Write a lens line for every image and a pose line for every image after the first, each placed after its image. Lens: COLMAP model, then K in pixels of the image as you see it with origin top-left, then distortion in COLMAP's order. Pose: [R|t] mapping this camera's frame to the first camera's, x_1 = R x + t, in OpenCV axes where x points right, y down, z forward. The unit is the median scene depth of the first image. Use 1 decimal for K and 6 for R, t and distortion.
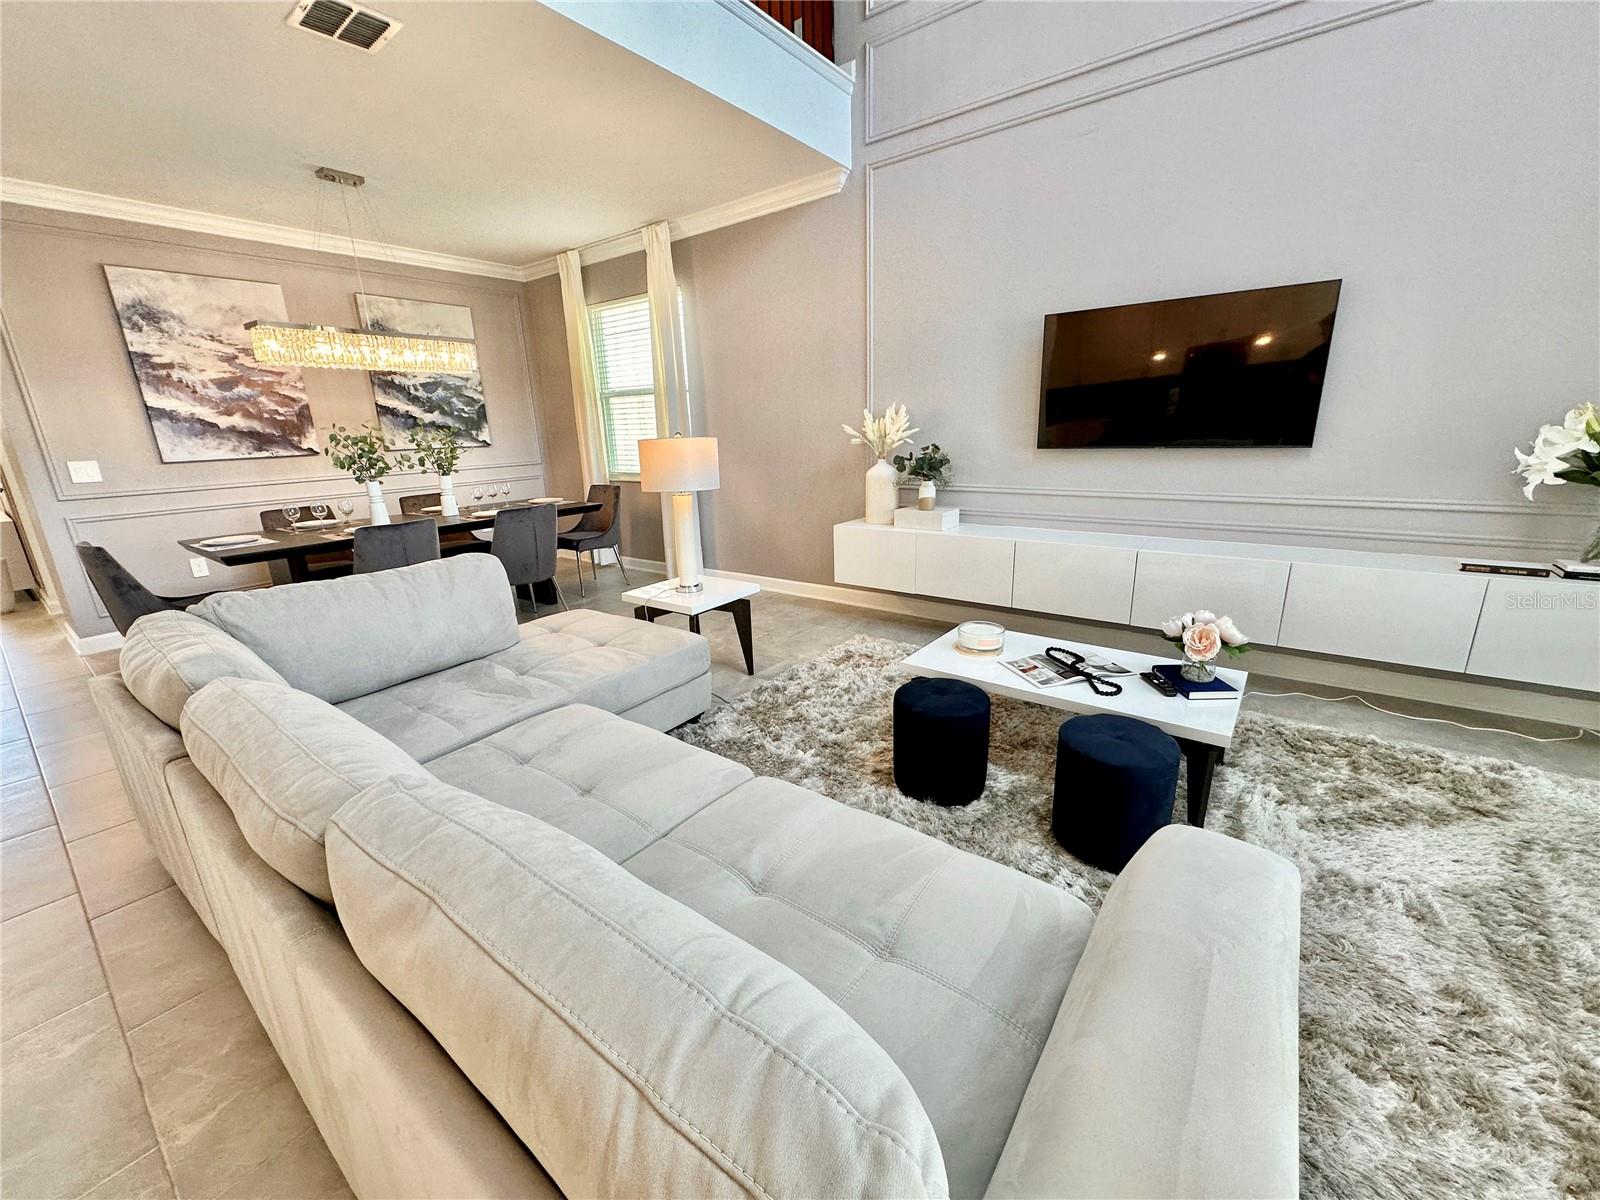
lens RADIAL K [[636.6, 0, 800.2], [0, 636.6, 600.9], [0, 0, 1]] dist [-0.003933, -0.000526]
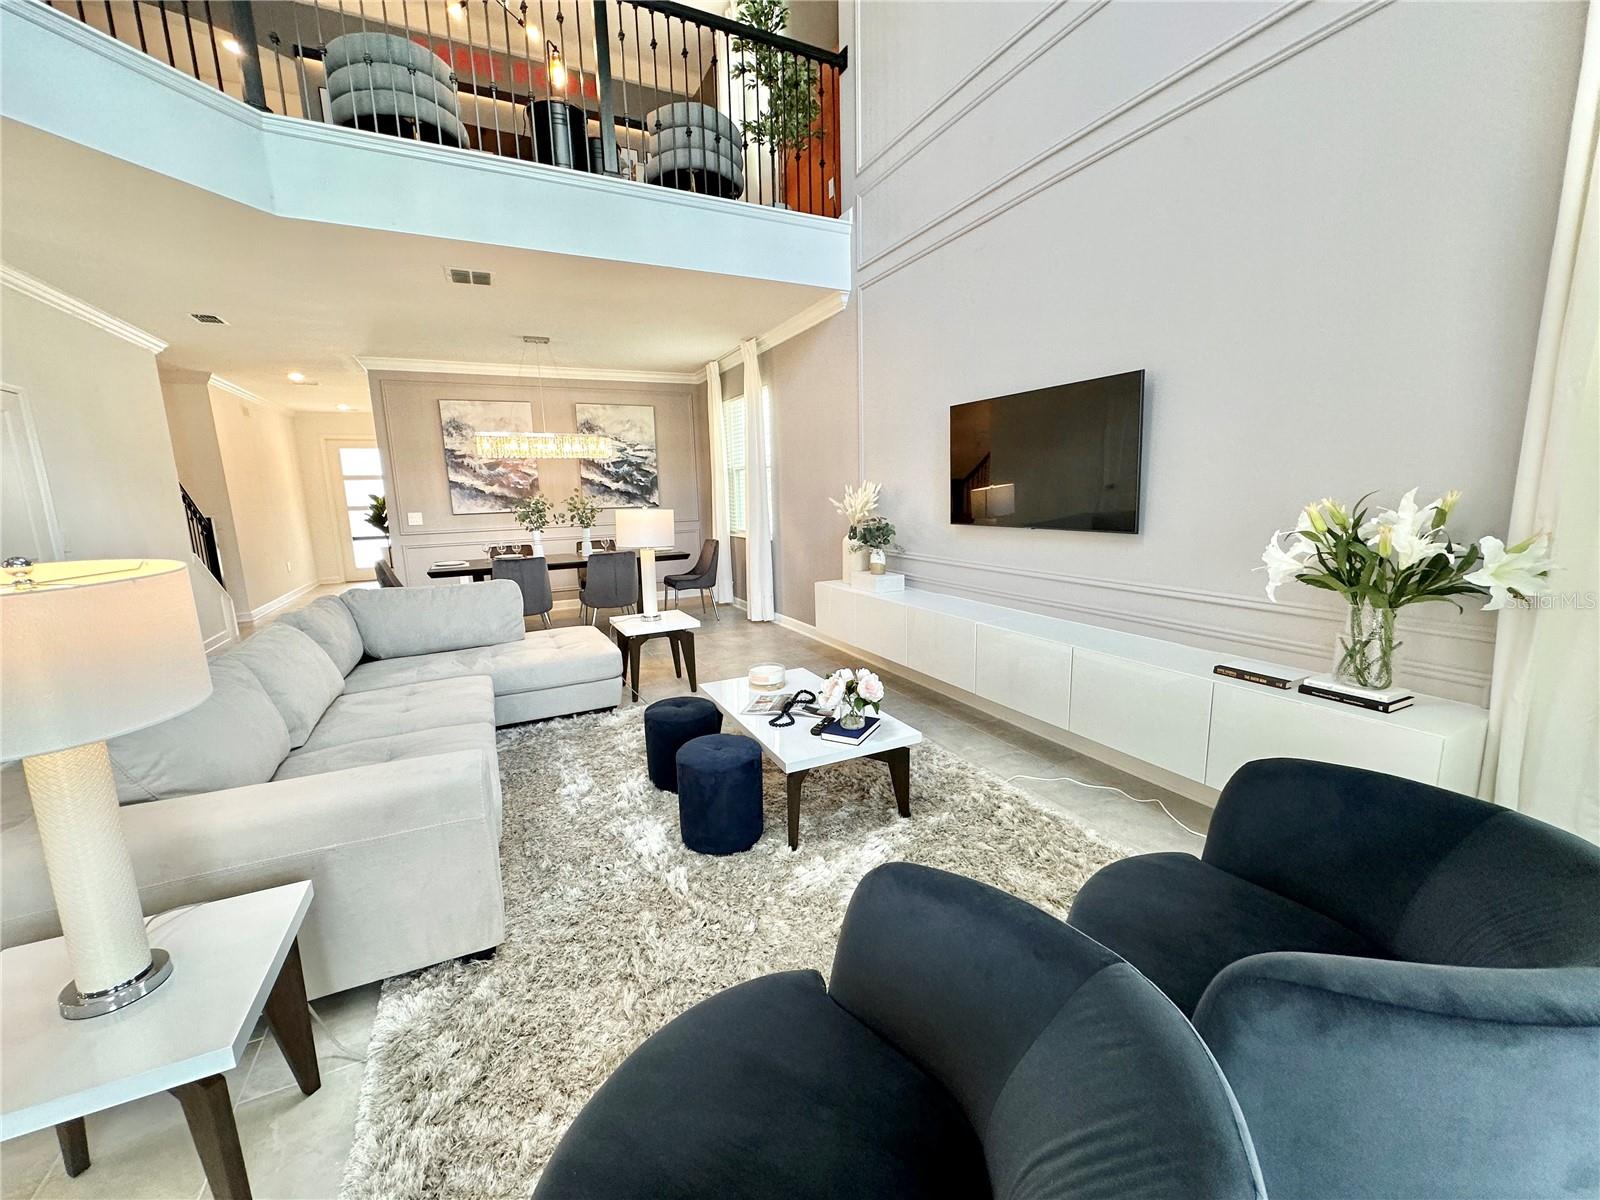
lens RADIAL K [[636.6, 0, 794.4], [0, 636.6, 598.4], [0, 0, 1]] dist [-0.003933, -0.000526]
pose [[0.893238, 0.083465, -0.441769, 0.523086], [-0.122072, 0.990728, -0.059641, -0.014416], [0.432695, 0.107201, 0.895144, -0.059456]]
